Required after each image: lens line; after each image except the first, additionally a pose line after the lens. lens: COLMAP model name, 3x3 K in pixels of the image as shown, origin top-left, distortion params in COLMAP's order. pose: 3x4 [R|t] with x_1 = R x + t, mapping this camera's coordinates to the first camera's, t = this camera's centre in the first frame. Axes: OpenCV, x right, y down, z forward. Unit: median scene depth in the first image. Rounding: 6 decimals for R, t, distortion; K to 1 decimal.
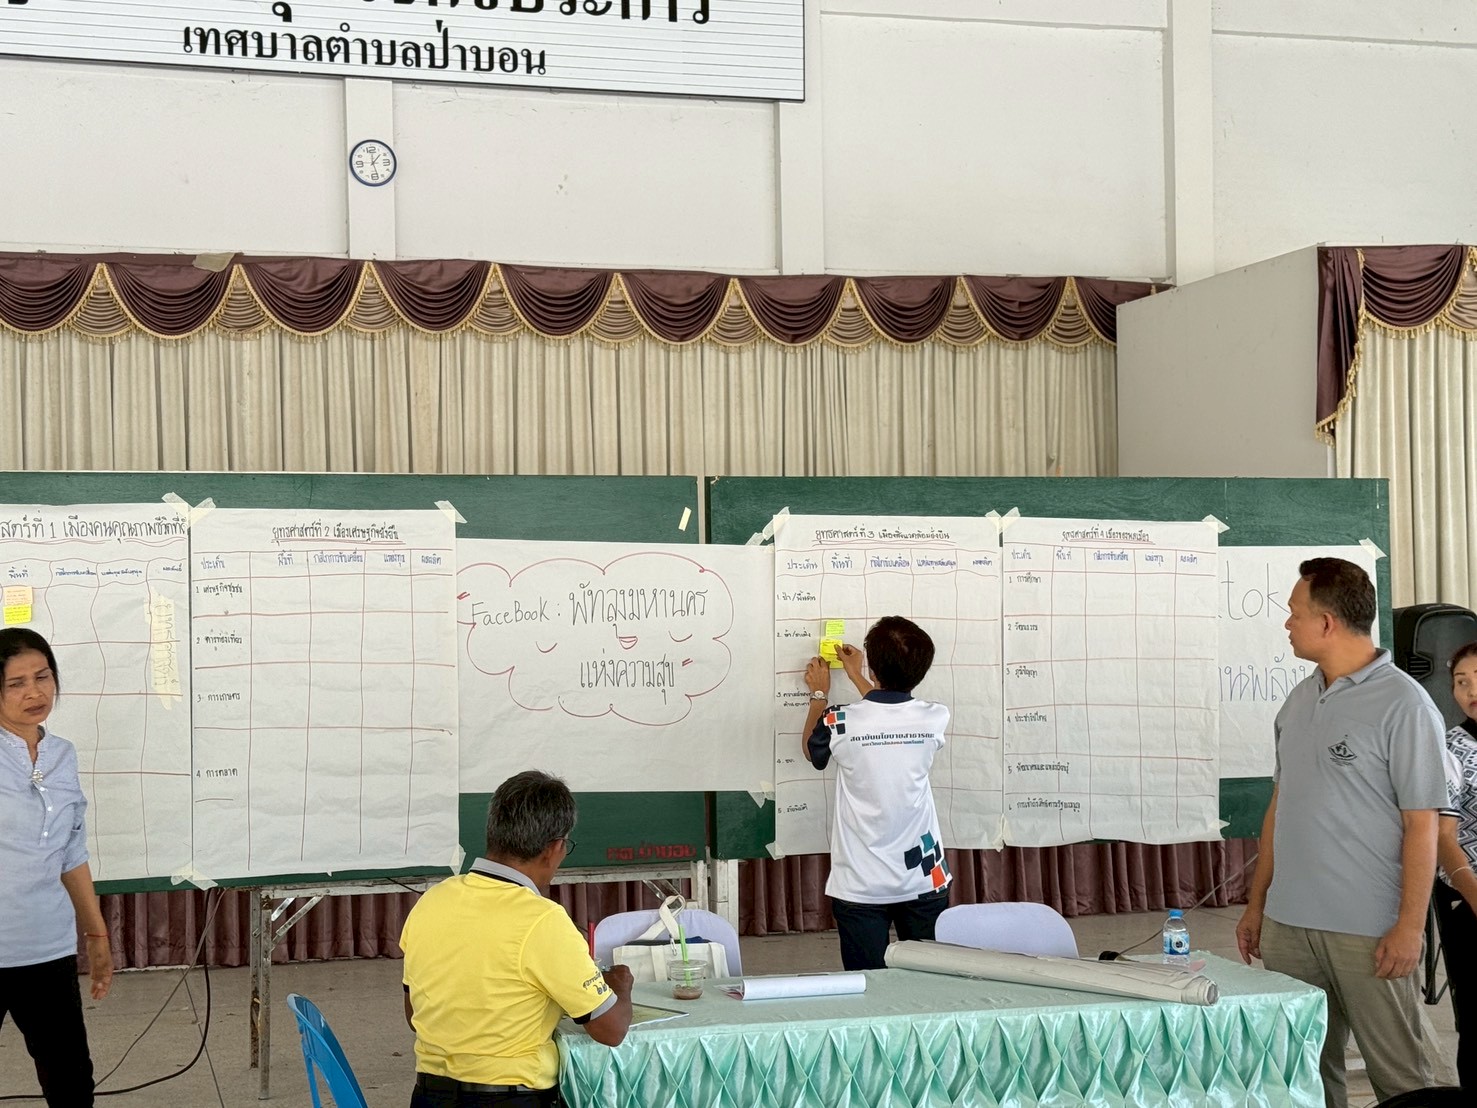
lens RADIAL K [[2268.7, 0, 734.2], [0, 2268.7, 566.6], [0, 0, 1]] dist [0.158540, -0.092544]
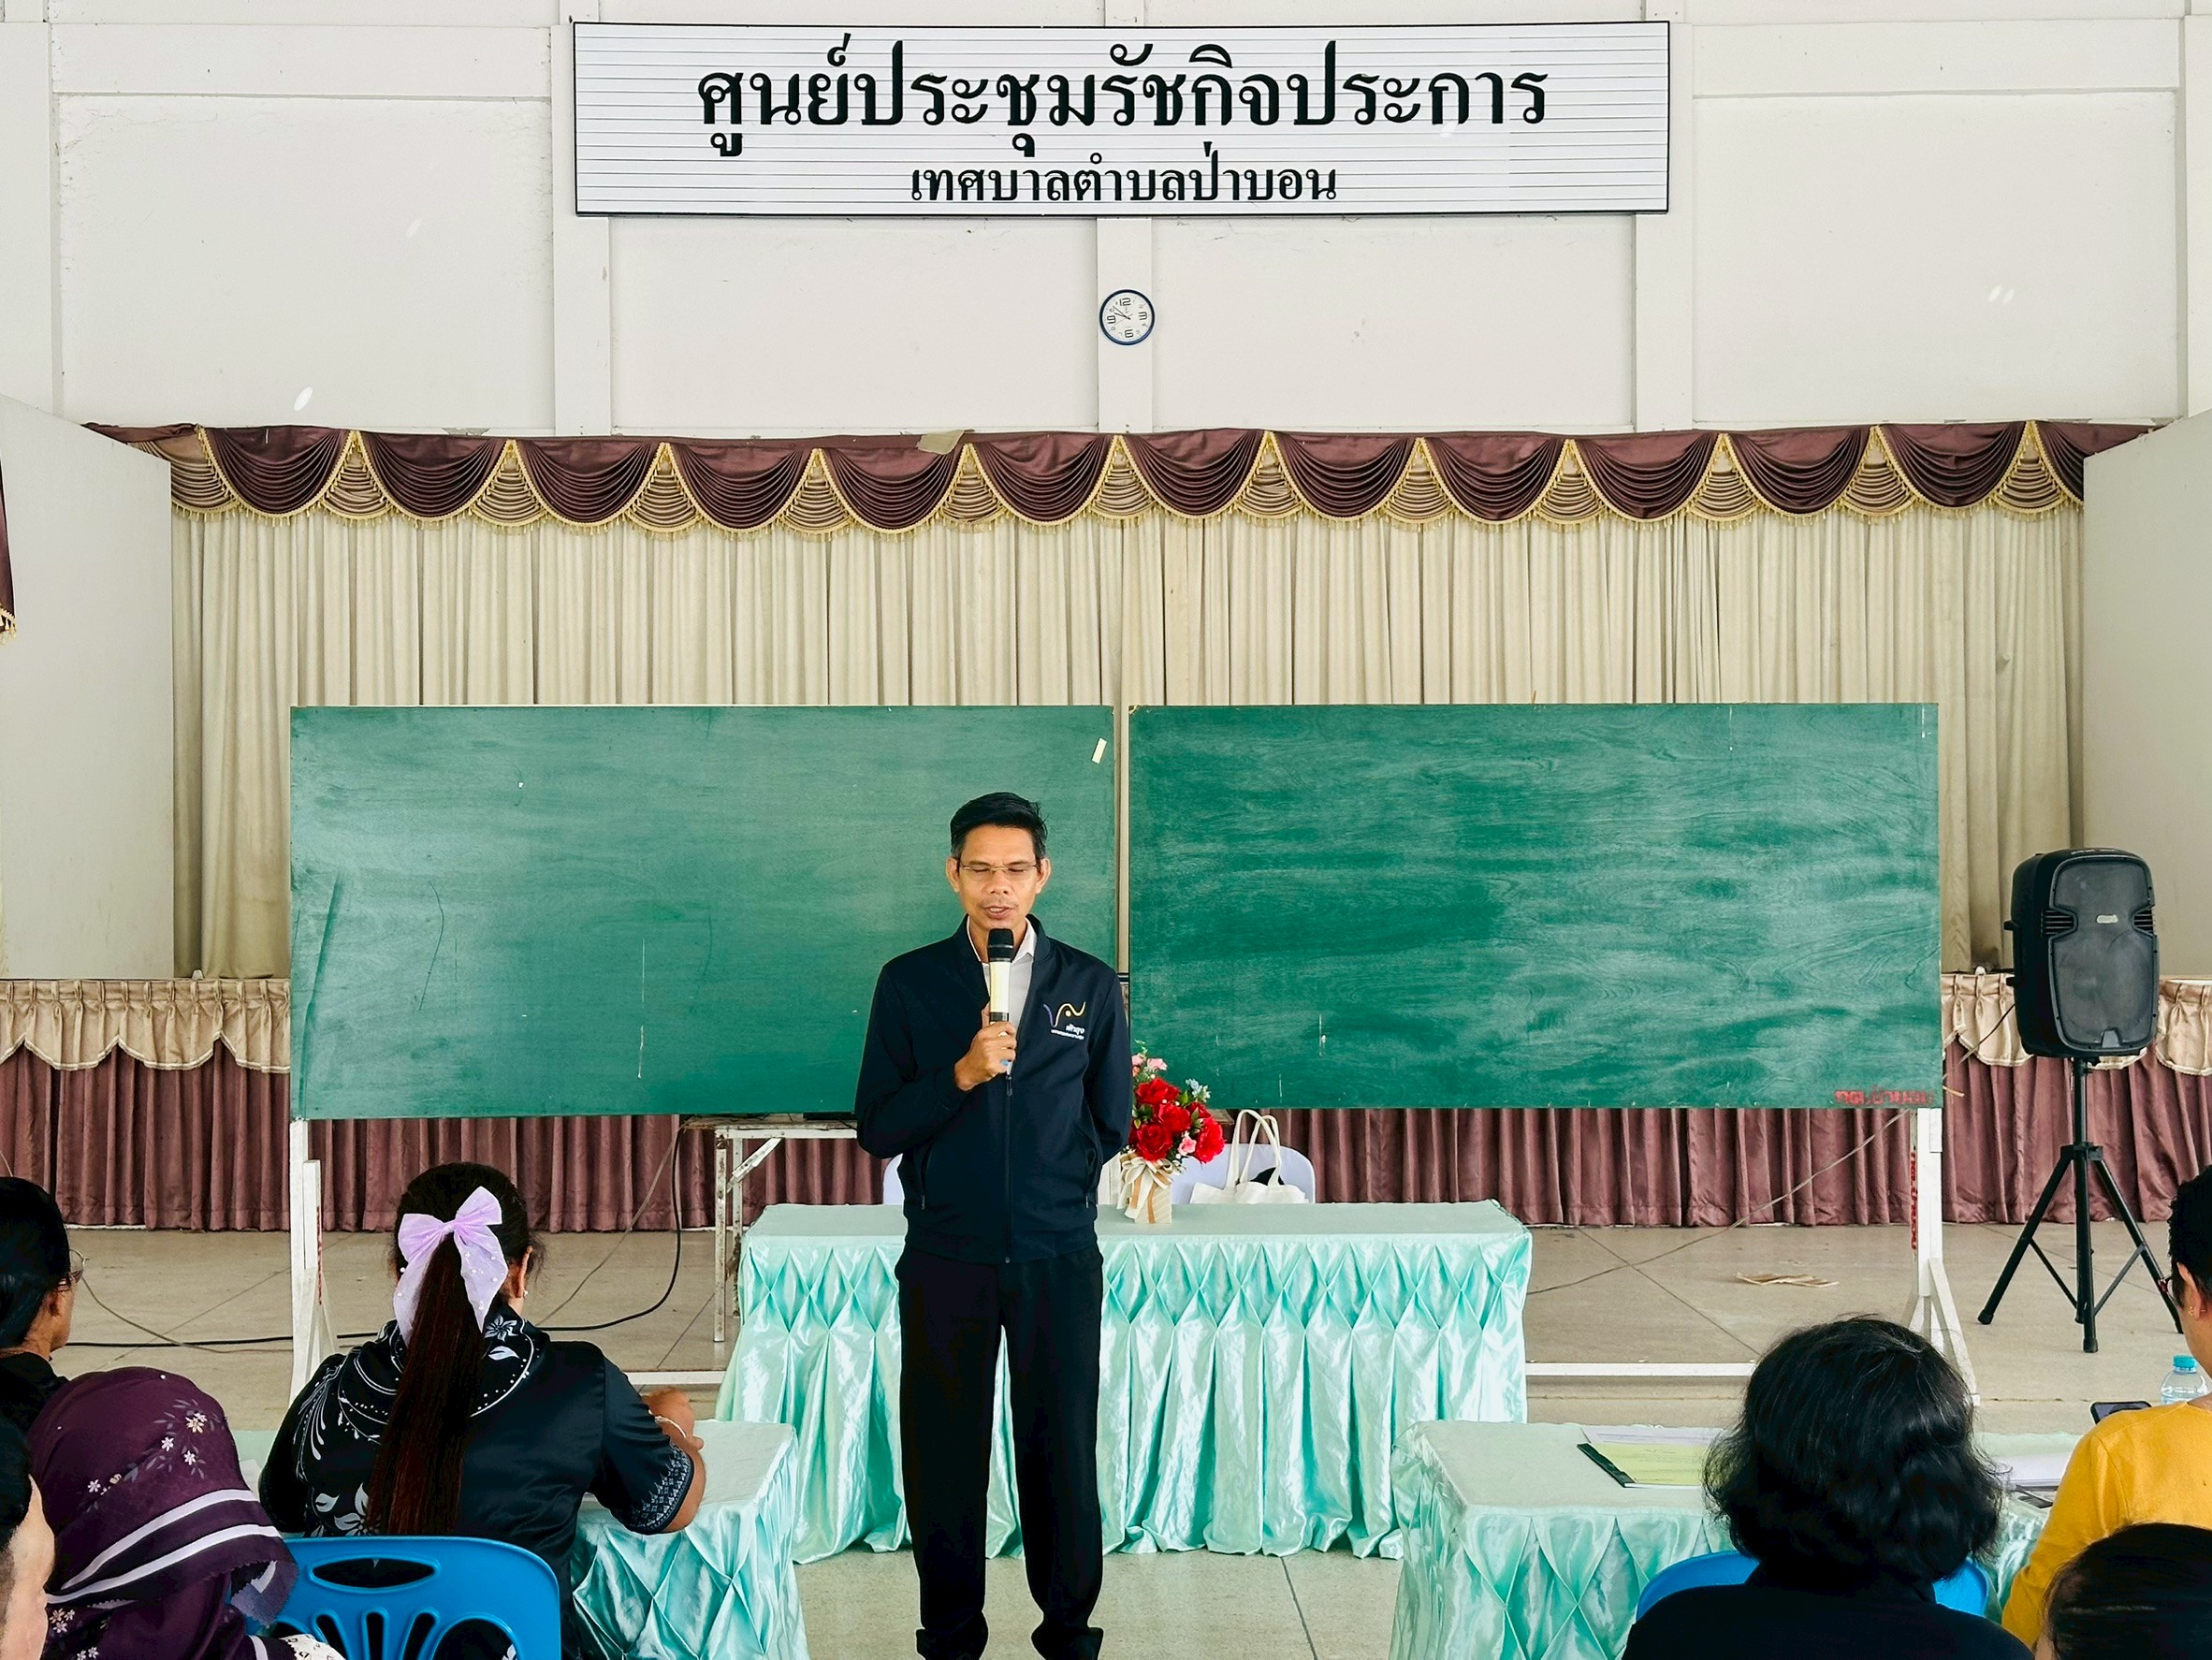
lens RADIAL K [[3070.5, 0, 1091.2], [0, 3070.5, 830.4], [0, 0, 1]] dist [0.152702, -0.087458]
pose [[0.964834, 0.007247, -0.262761, 0.130773], [-0.004255, 0.999920, 0.011951, -0.001269], [0.262826, -0.010412, 0.964787, -0.100943]]
